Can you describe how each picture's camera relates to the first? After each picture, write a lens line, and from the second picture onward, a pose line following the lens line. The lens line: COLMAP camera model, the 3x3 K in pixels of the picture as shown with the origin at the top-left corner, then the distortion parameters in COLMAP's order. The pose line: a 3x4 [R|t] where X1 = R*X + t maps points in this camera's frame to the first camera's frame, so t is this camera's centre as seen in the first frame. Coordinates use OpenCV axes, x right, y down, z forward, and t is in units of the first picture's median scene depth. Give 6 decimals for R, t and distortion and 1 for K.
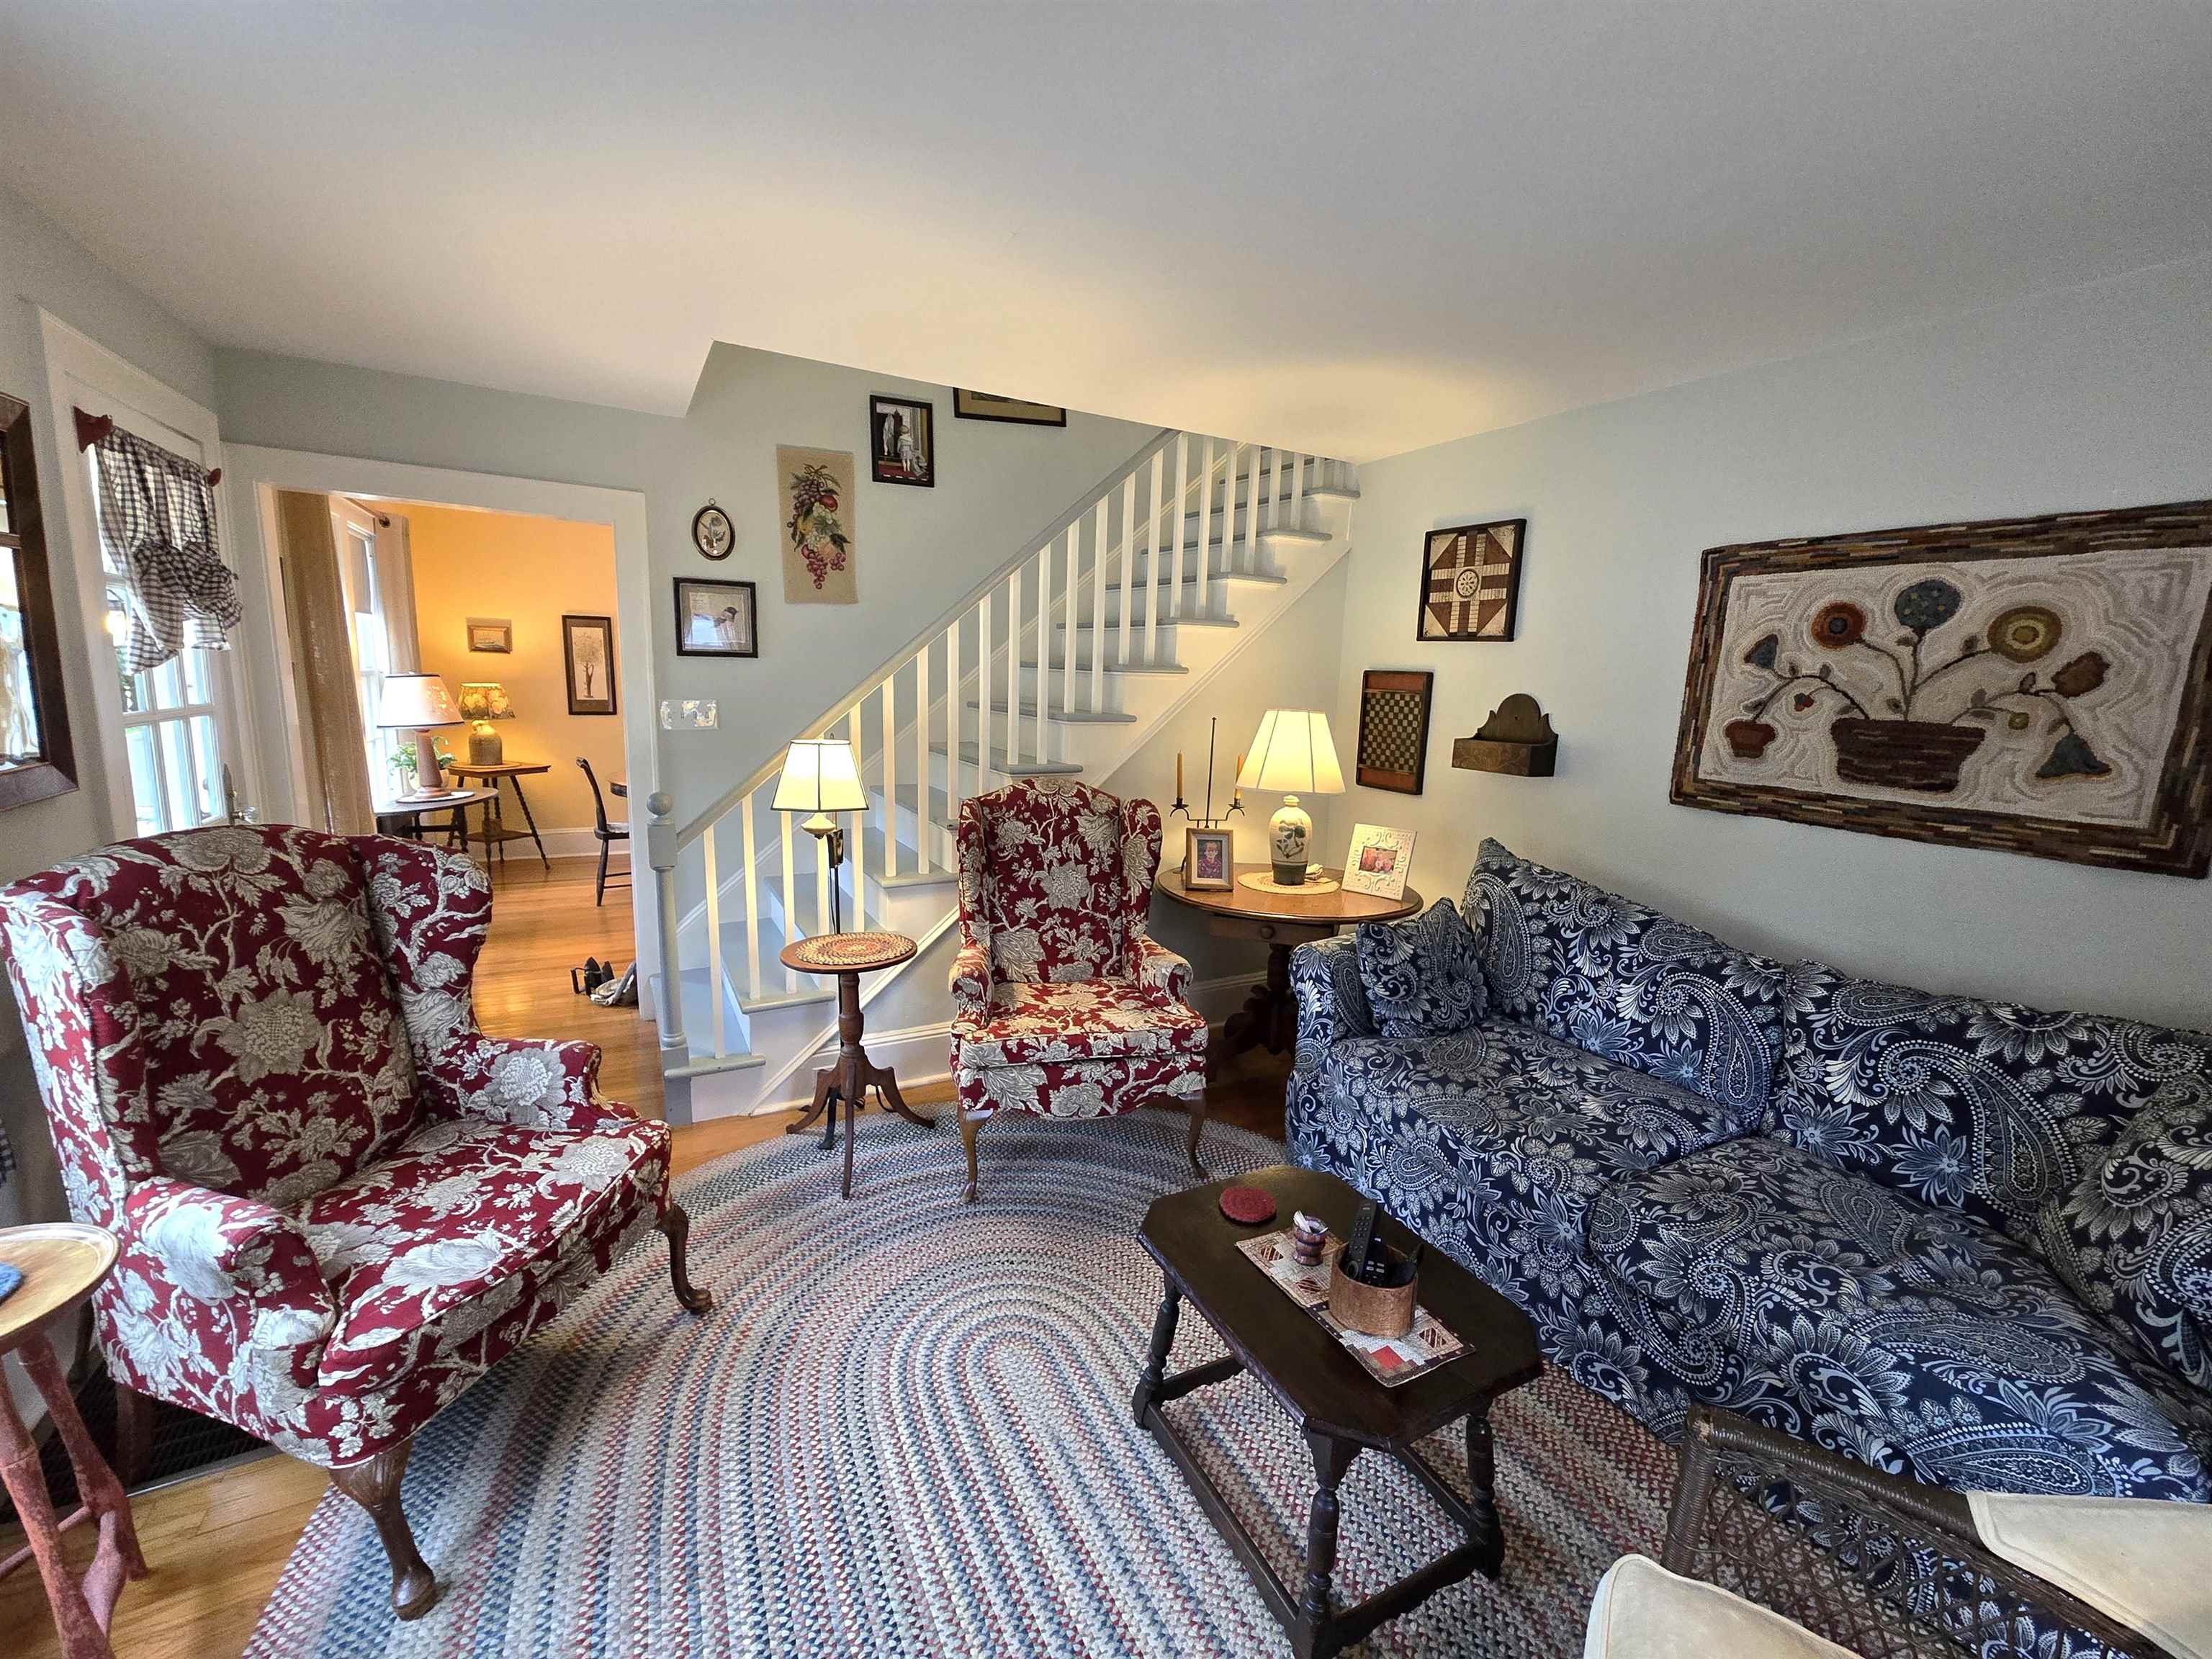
lens RADIAL K [[906.3, 0, 1111.1], [0, 906.3, 831.4], [0, 0, 1]] dist [-0.000060, -0.000200]
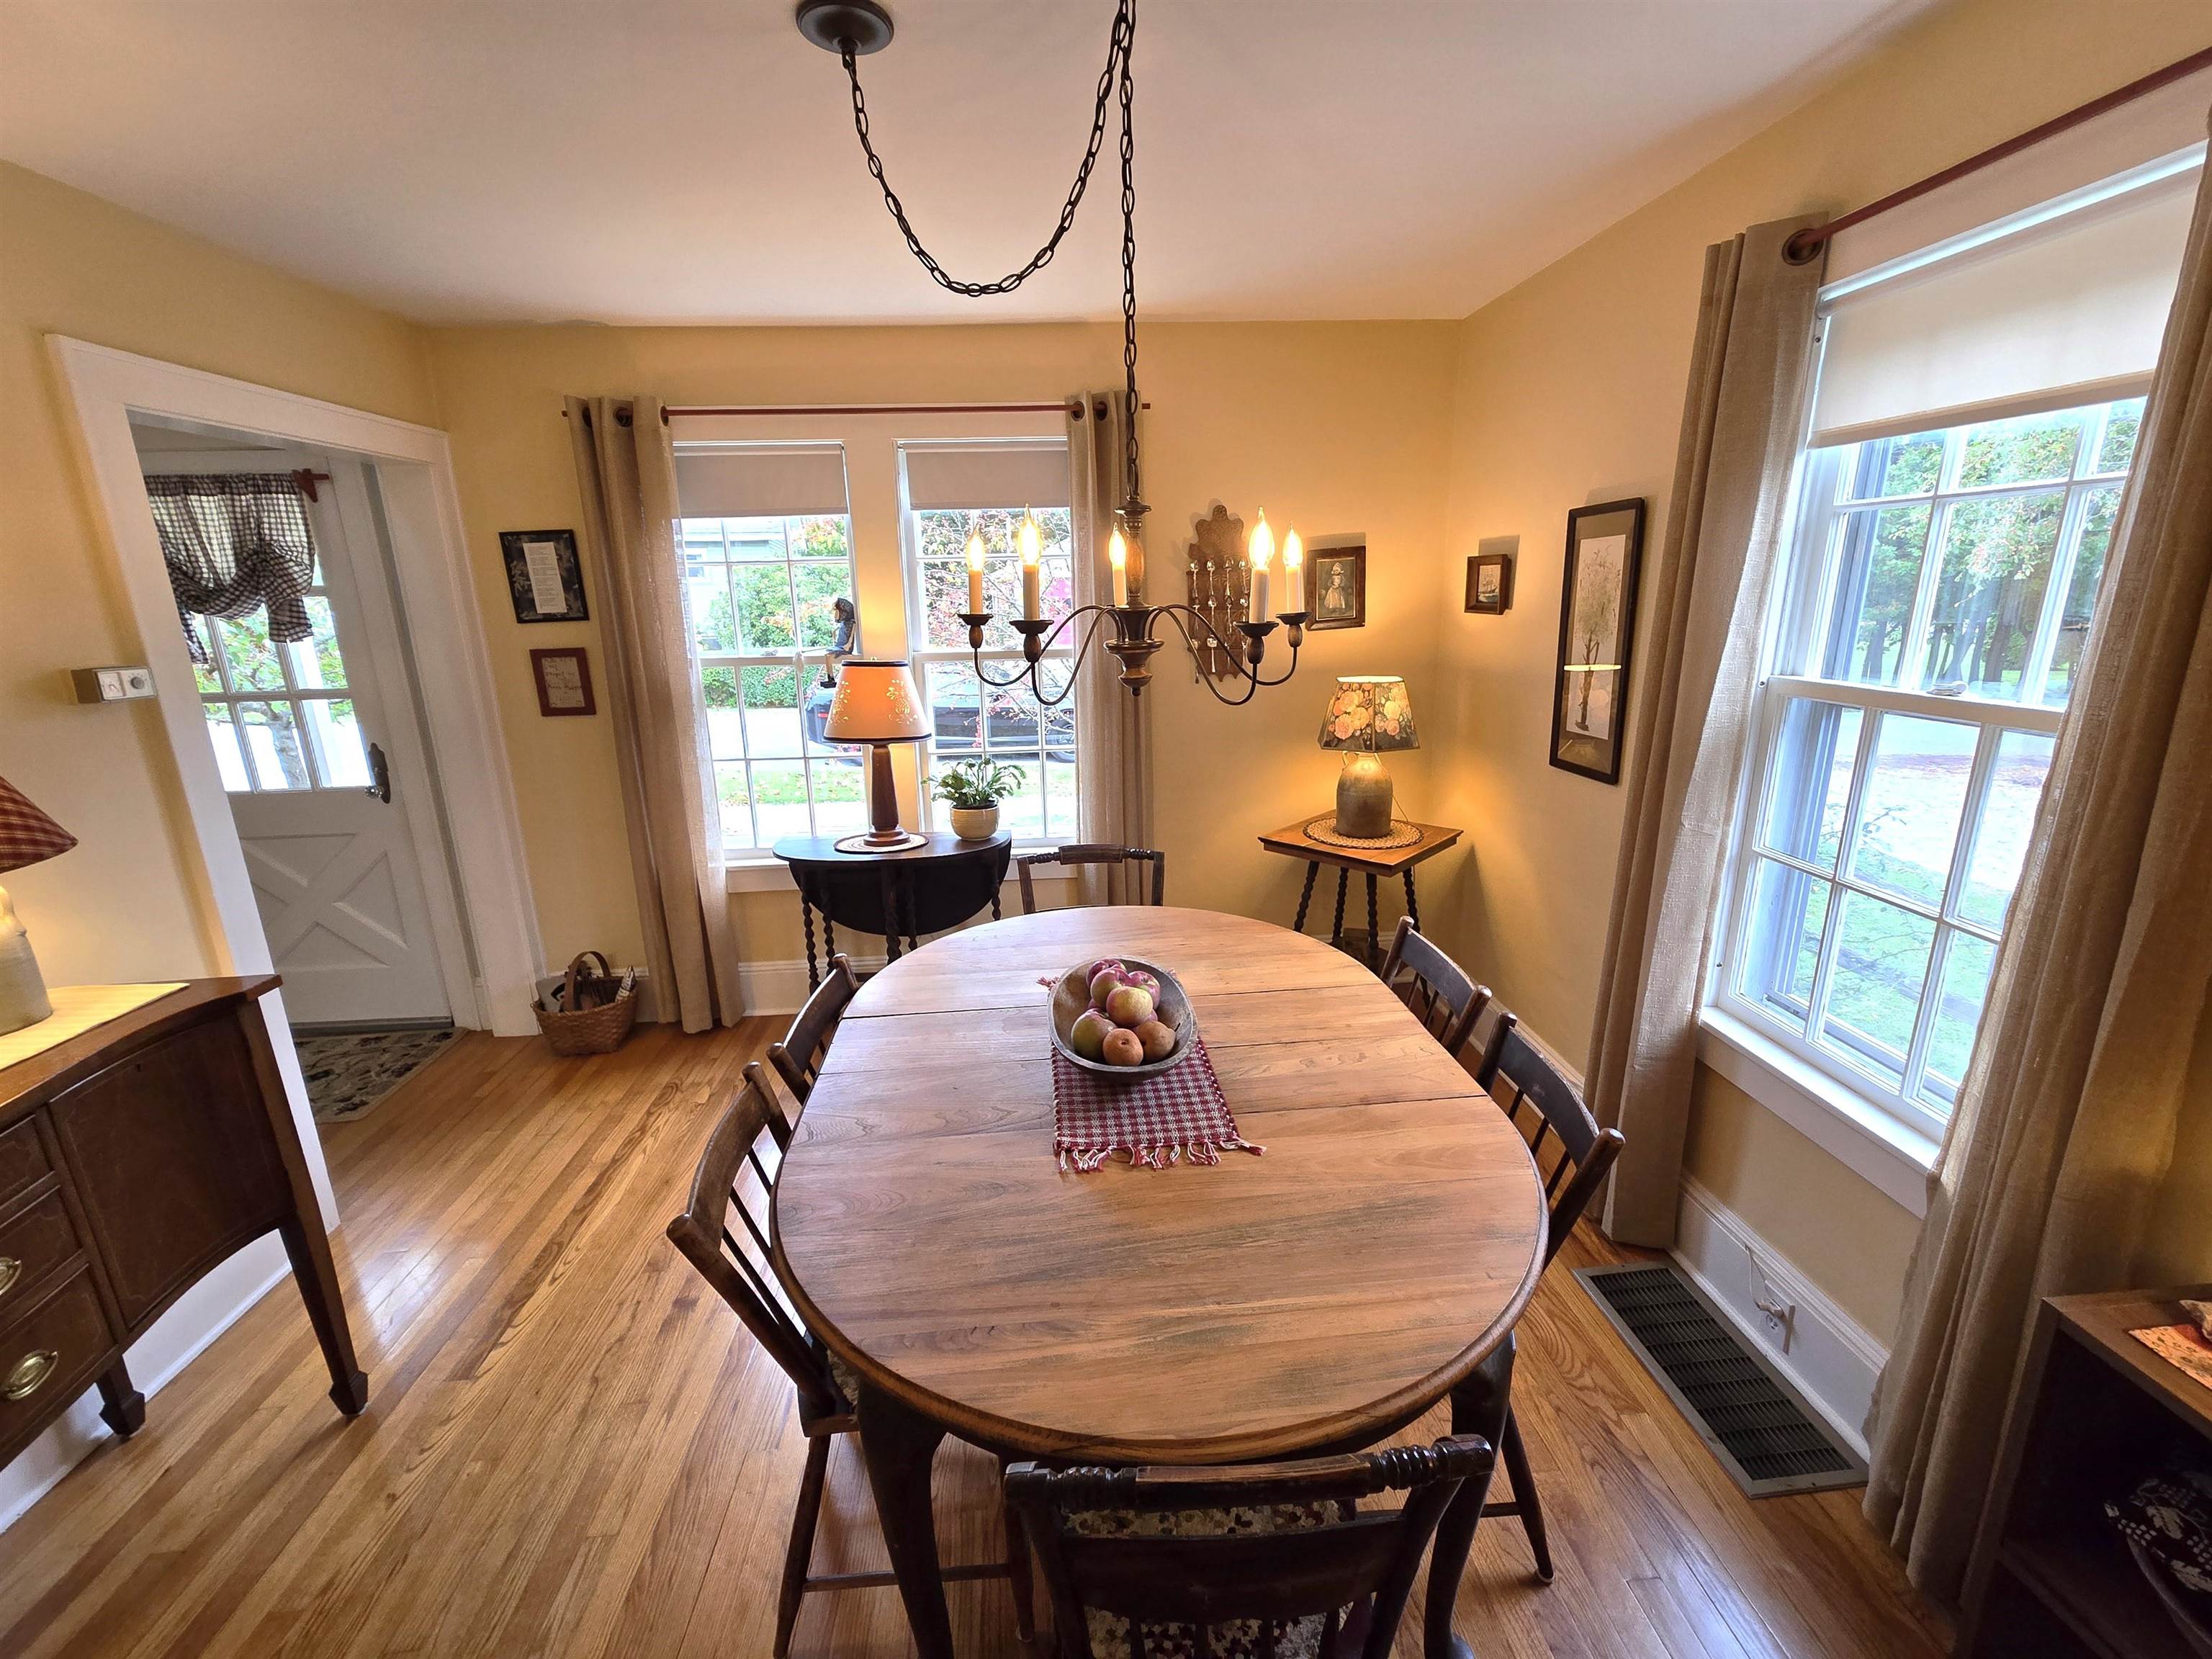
lens RADIAL K [[906.3, 0, 1105.6], [0, 906.3, 826.1], [0, 0, 1]] dist [-0.000060, -0.000200]
pose [[-0.406371, 0.205929, -0.890200, -0.335732], [-0.150762, 0.945806, 0.287614, -0.407781], [0.901184, 0.251086, -0.353302, 2.102478]]
